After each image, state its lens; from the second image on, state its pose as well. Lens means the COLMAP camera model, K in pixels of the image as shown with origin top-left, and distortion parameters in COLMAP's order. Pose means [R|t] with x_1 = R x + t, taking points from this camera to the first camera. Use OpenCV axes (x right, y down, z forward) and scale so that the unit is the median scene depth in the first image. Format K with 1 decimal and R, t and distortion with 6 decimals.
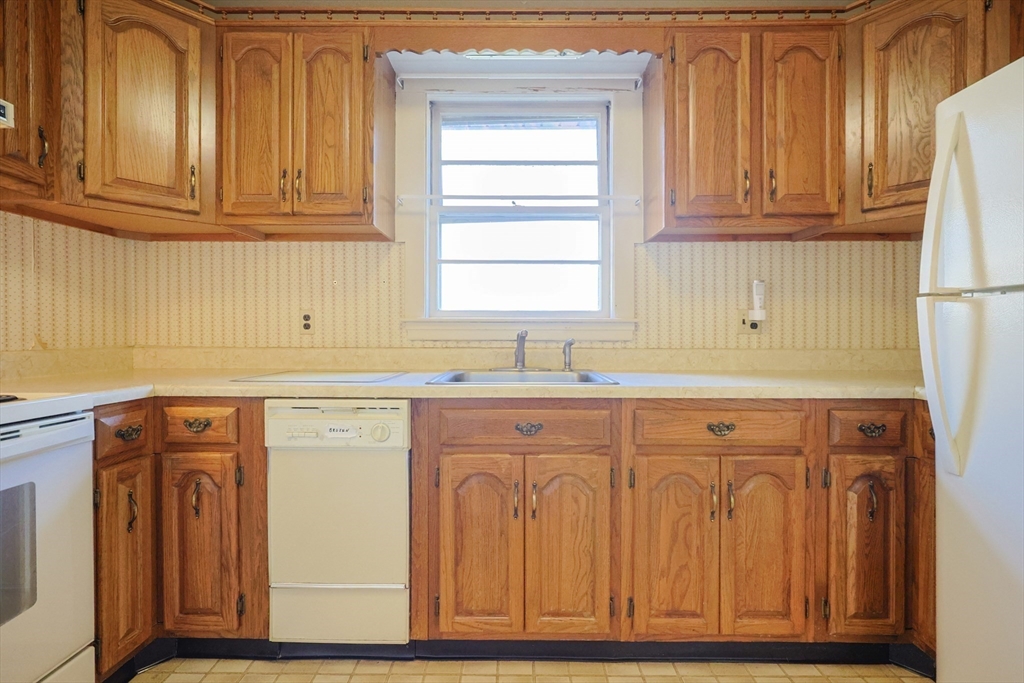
lens RADIAL K [[440.2, 0, 513.5], [0, 440.2, 336.3], [0, 0, 1]] dist [-0.002325, 0.000210]
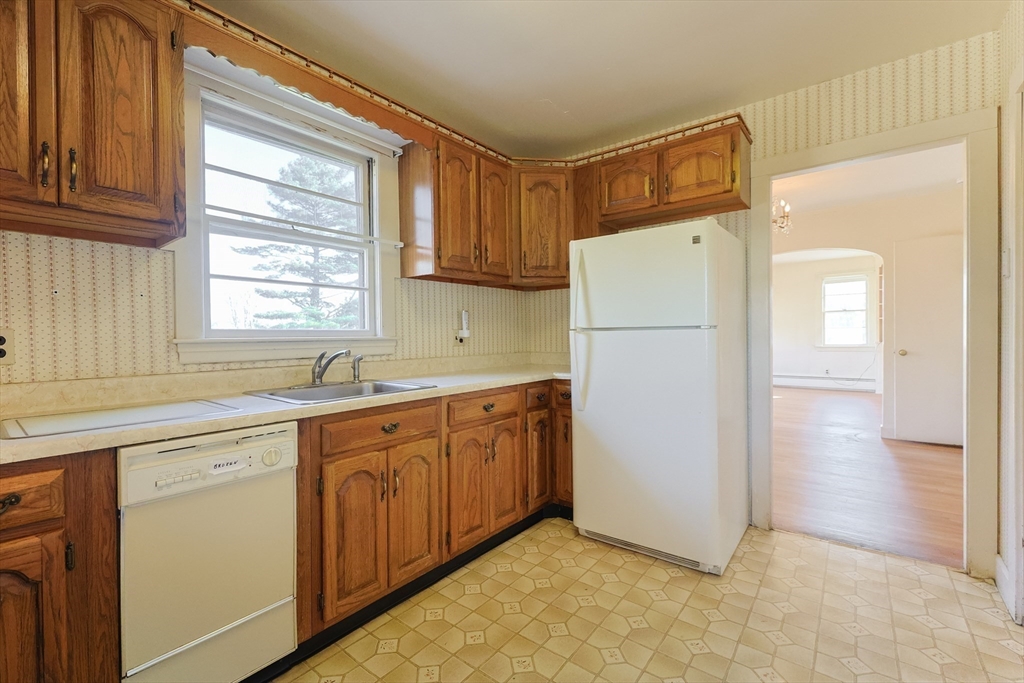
lens RADIAL K [[440.2, 0, 513.5], [0, 440.2, 336.3], [0, 0, 1]] dist [-0.002325, 0.000210]
pose [[0.611398, -0.011022, 0.791247, -0.753889], [0.014130, 0.999896, 0.003010, -0.057523], [-0.791197, 0.009340, 0.611489, -0.076998]]
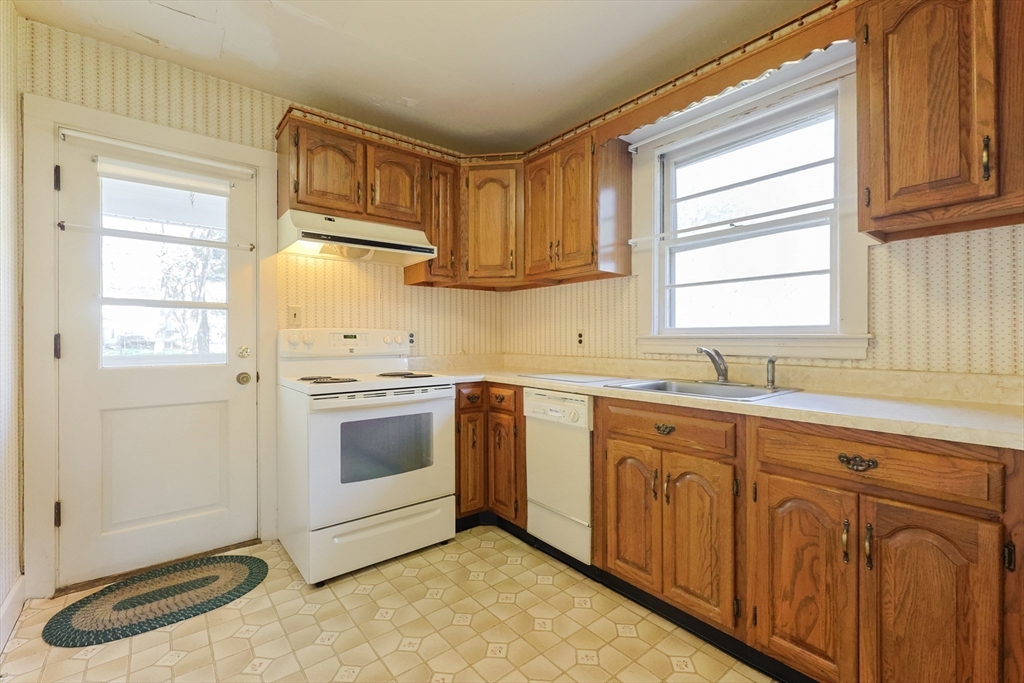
lens RADIAL K [[437.0, 0, 509.3], [0, 437.0, 339.0], [0, 0, 1]] dist [-0.000420, -0.000054]
pose [[0.632945, -0.001656, -0.774195, 0.700033], [-0.001946, 0.999991, -0.003730, -0.036974], [0.774195, 0.003868, 0.632936, -0.110943]]
